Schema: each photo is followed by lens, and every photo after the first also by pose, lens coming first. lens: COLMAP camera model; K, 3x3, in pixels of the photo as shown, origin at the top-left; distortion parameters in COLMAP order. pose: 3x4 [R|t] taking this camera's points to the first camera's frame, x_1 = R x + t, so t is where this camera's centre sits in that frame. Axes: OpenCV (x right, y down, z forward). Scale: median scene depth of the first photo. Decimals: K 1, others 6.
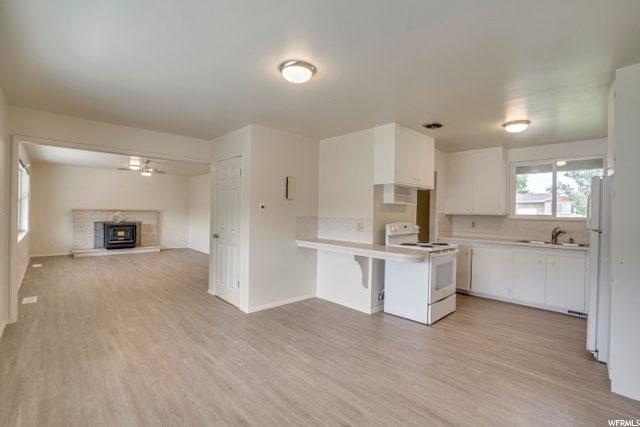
lens RADIAL K [[296.7, 0, 321.4], [0, 296.7, 214.3], [0, 0, 1]] dist [0.000572, 0.000100]
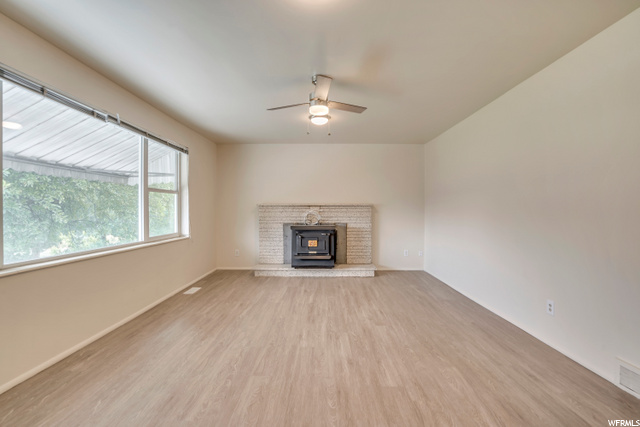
lens RADIAL K [[296.7, 0, 321.3], [0, 296.7, 213.6], [0, 0, 1]] dist [0.000572, 0.000100]
pose [[0.708015, -0.008196, -0.706150, -0.230385], [0.005097, 0.999966, -0.006497, 0.008099], [0.706179, 0.001001, 0.708033, 0.570744]]
